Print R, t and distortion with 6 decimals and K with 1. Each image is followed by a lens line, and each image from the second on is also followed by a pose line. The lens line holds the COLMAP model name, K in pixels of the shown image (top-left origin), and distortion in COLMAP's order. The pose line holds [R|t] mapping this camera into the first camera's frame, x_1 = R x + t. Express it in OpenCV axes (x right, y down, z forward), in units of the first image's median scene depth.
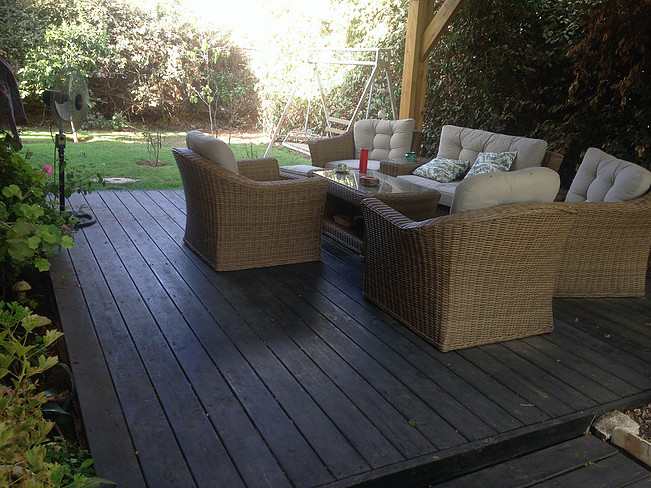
lens RADIAL K [[587.5, 0, 323.7], [0, 587.5, 247.5], [0, 0, 1]] dist [0.168484, -0.213682]
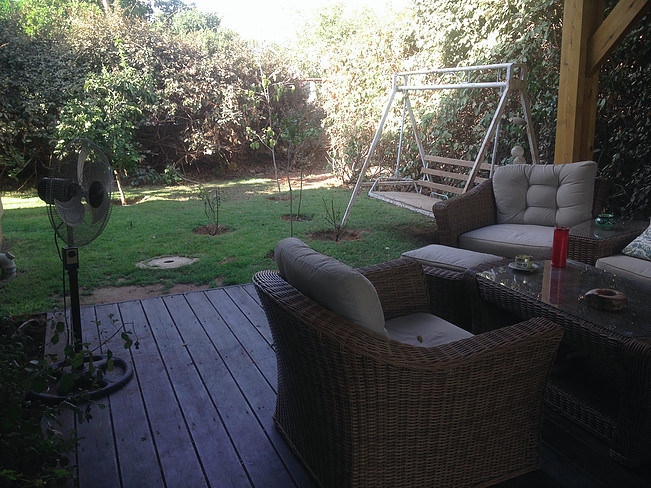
lens RADIAL K [[587.5, 0, 330.2], [0, 587.5, 248.7], [0, 0, 1]] dist [0.168484, -0.213682]
pose [[0.994833, -0.060532, -0.081505, -0.050713], [0.057530, 0.997594, -0.038692, -0.061043], [0.083651, 0.033804, 0.995922, 0.172126]]
